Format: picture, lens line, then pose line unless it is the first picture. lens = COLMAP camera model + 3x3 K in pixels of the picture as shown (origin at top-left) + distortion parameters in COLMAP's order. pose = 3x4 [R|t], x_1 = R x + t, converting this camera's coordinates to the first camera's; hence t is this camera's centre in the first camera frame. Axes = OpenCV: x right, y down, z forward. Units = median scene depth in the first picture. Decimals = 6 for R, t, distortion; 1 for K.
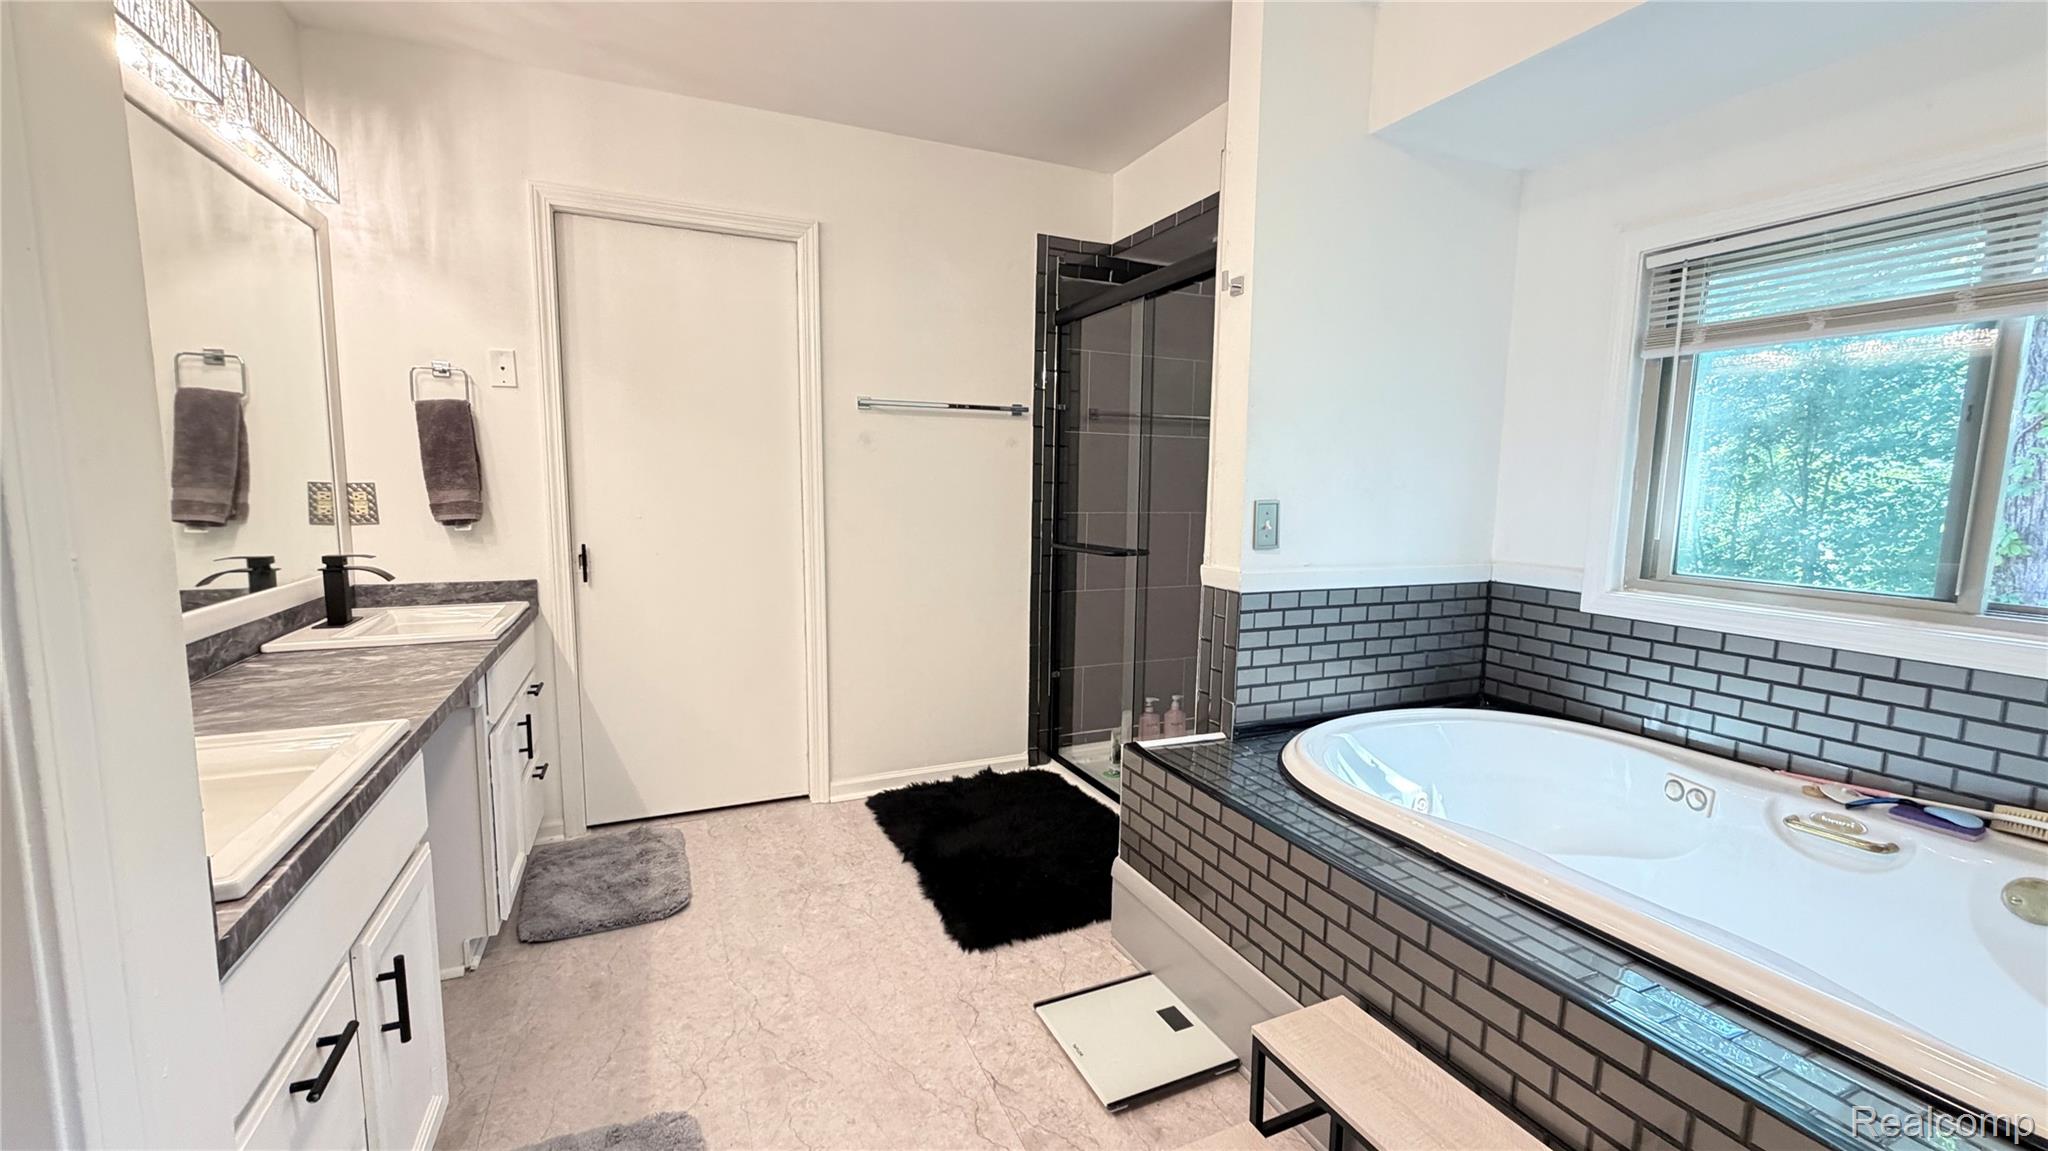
lens RADIAL K [[819.5, 0, 1022.3], [0, 819.5, 584.4], [0, 0, 1]] dist [-0.002502, 0.000479]
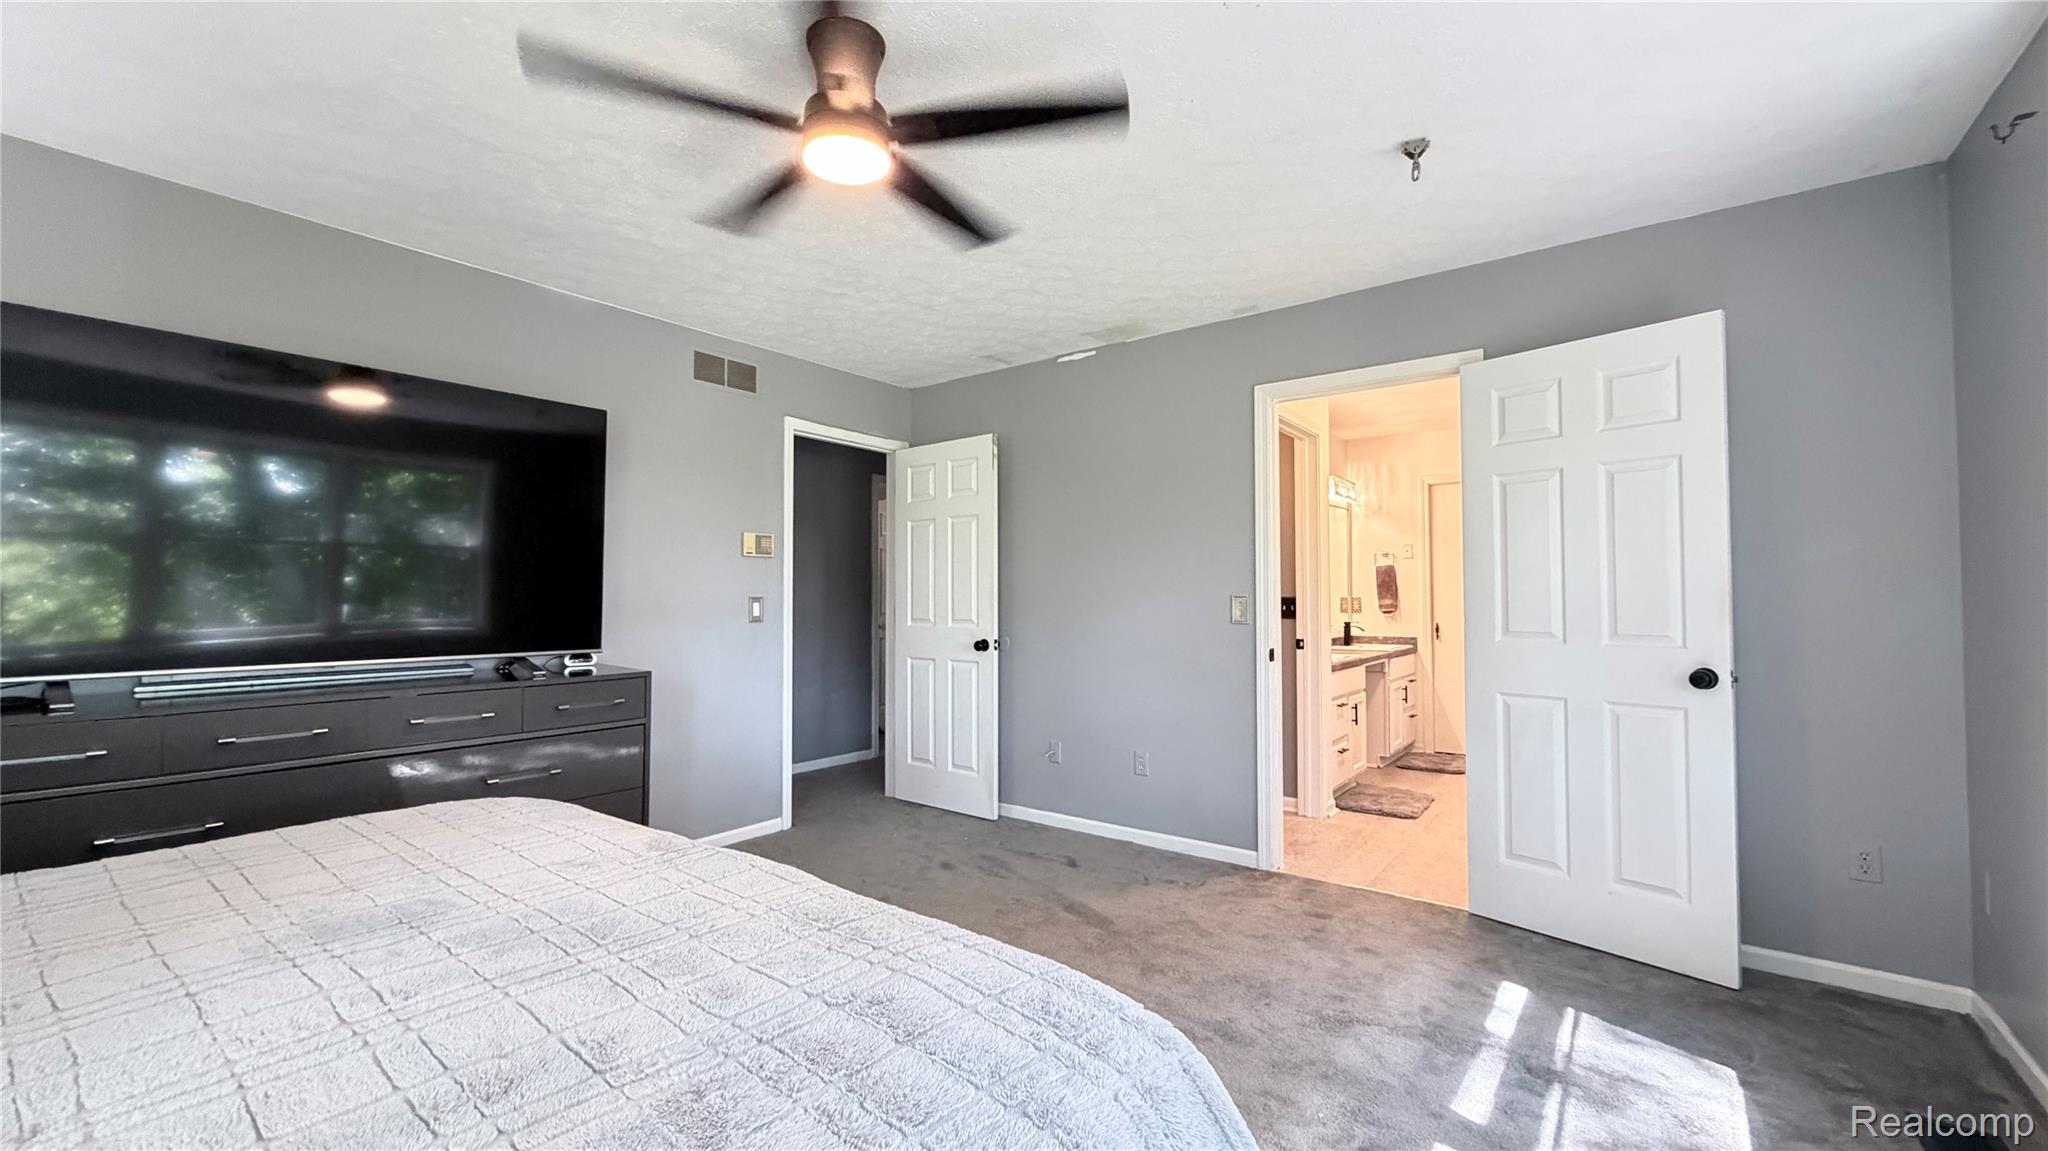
lens RADIAL K [[819.5, 0, 1020.6], [0, 819.5, 578.4], [0, 0, 1]] dist [-0.002502, 0.000479]
pose [[0.479175, -0.031314, -0.877161, 1.018621], [-0.090463, 0.992279, -0.084841, 0.141409], [0.873045, 0.120005, 0.472643, -1.236209]]
